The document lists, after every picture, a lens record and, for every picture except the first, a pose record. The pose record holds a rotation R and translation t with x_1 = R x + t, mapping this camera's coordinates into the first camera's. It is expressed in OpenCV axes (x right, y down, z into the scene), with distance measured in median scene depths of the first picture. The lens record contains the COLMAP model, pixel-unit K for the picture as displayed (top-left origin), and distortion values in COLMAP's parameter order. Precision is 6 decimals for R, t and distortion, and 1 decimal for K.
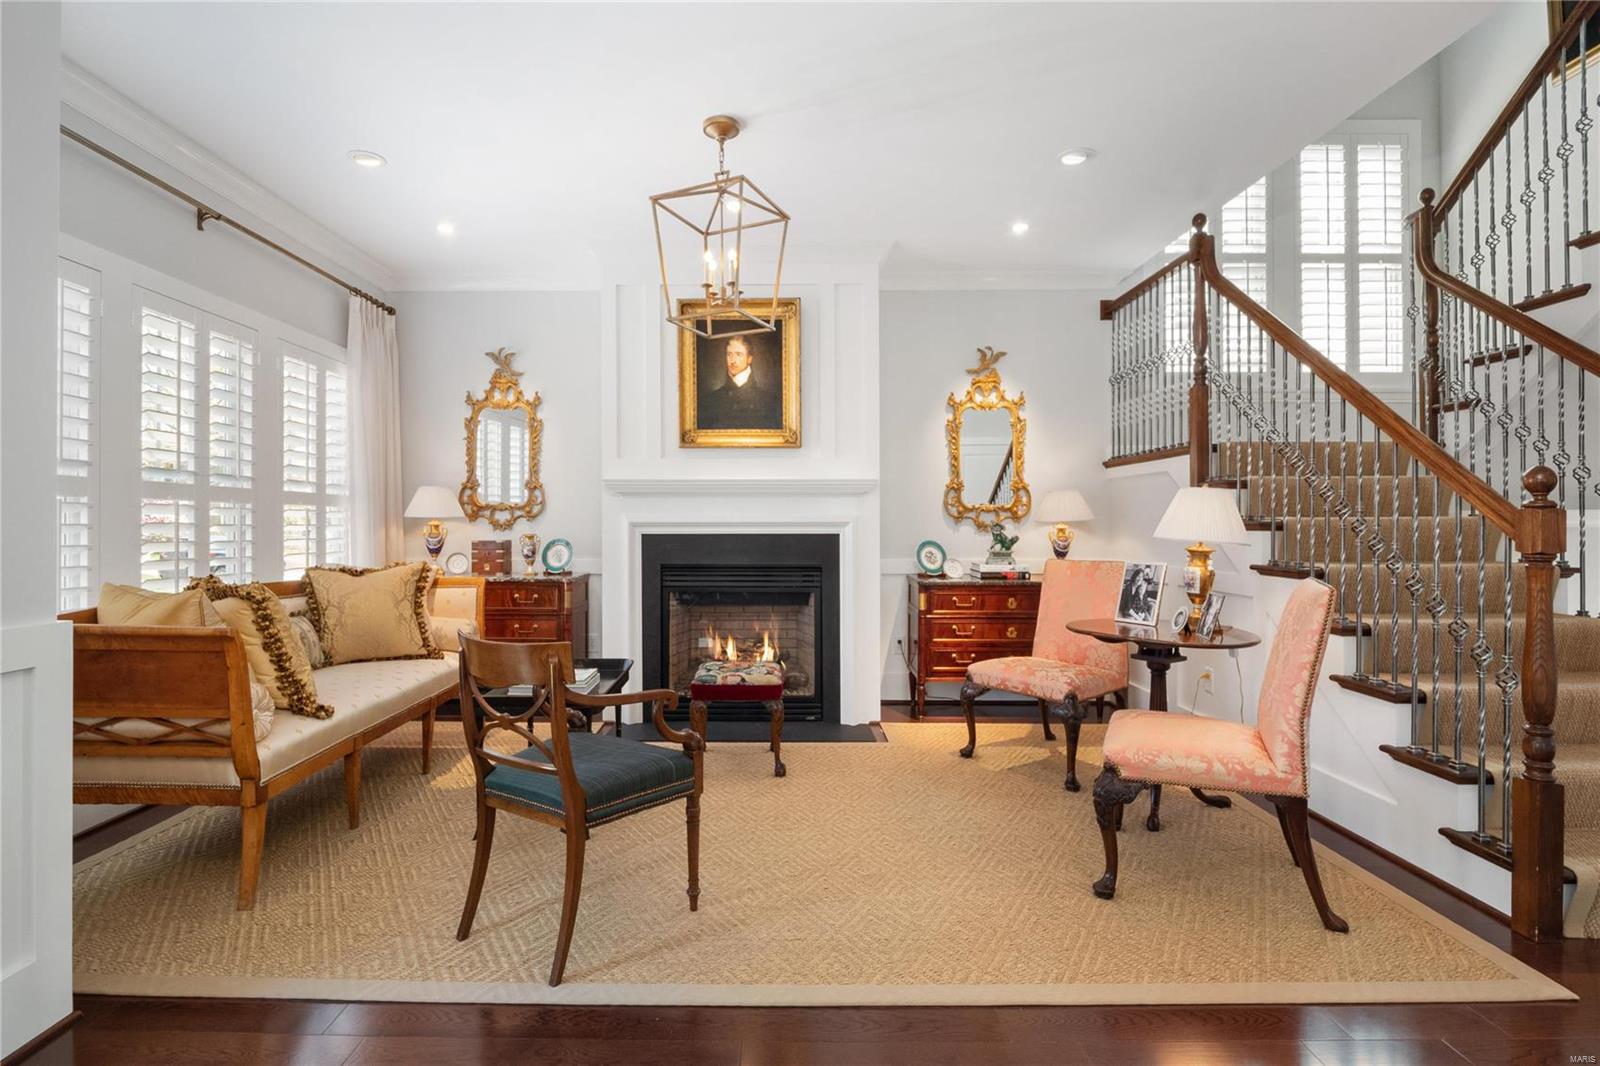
lens RADIAL K [[777.4, 0, 758.4], [0, 777.4, 532.8], [0, 0, 1]] dist [0.002562, 0.000152]
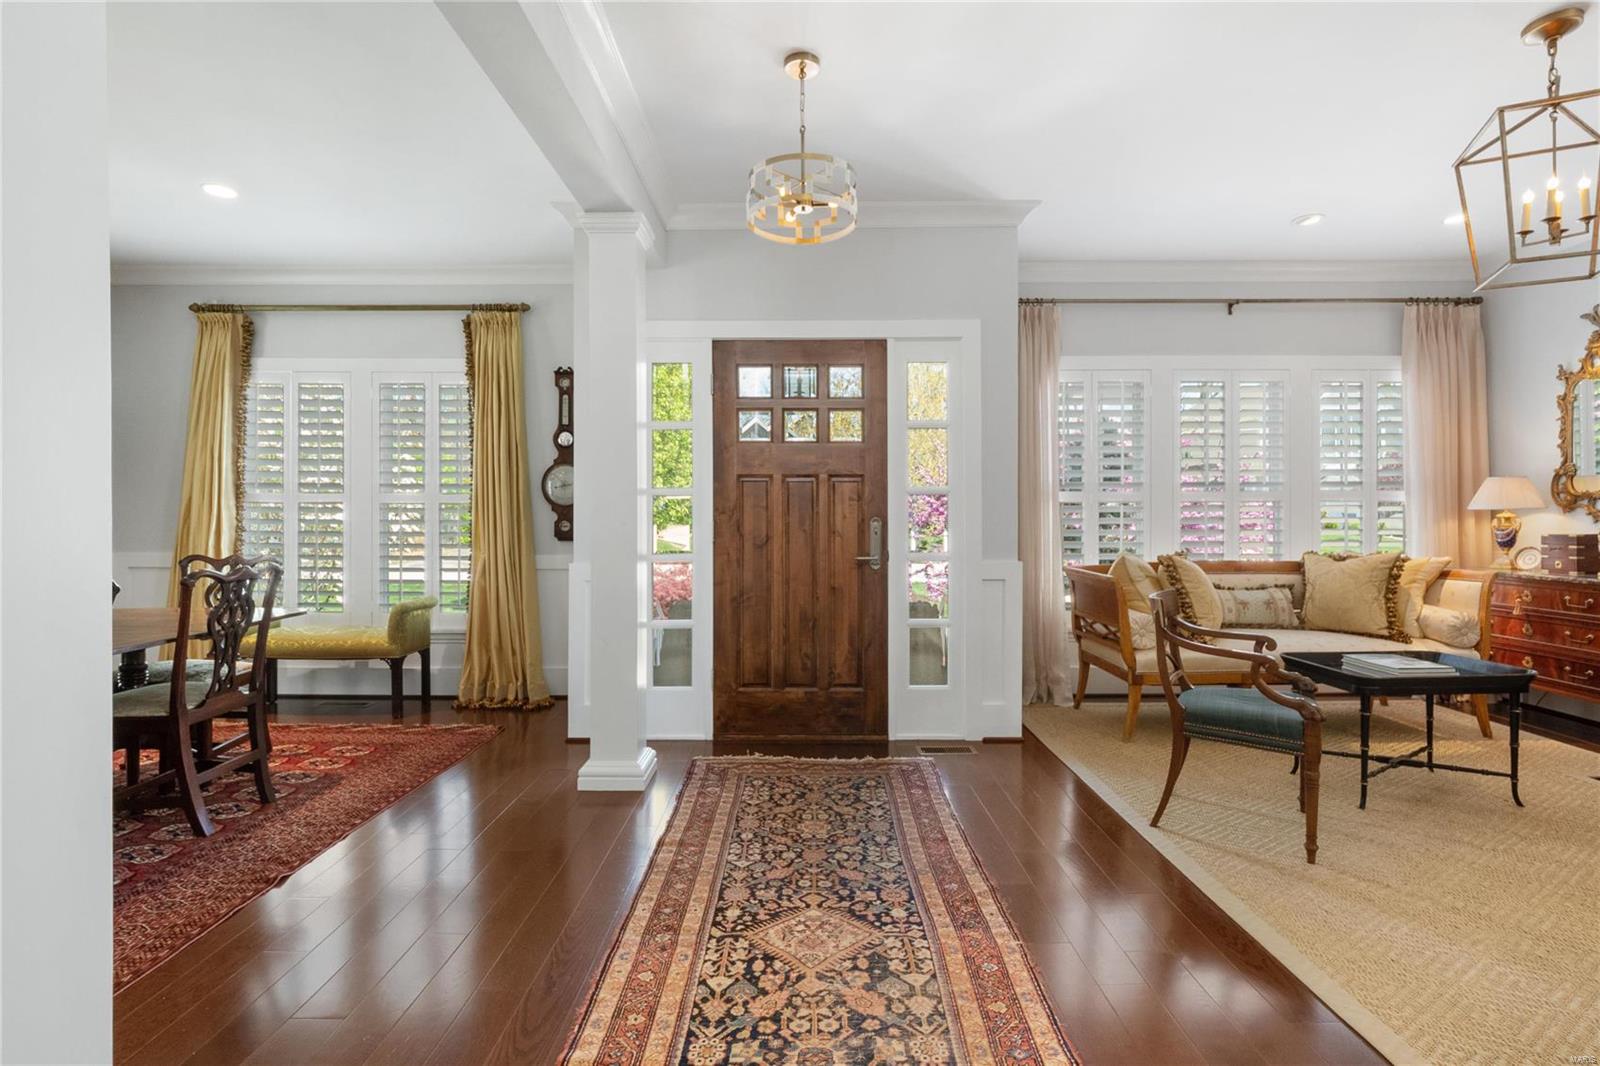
lens RADIAL K [[777.4, 0, 809.7], [0, 777.4, 525.3], [0, 0, 1]] dist [0.002562, 0.000152]
pose [[0.014566, 0.001249, -0.999893, 0.685729], [-0.007938, 0.999968, 0.001134, 0.007876], [0.999862, 0.007920, 0.014575, 0.189124]]
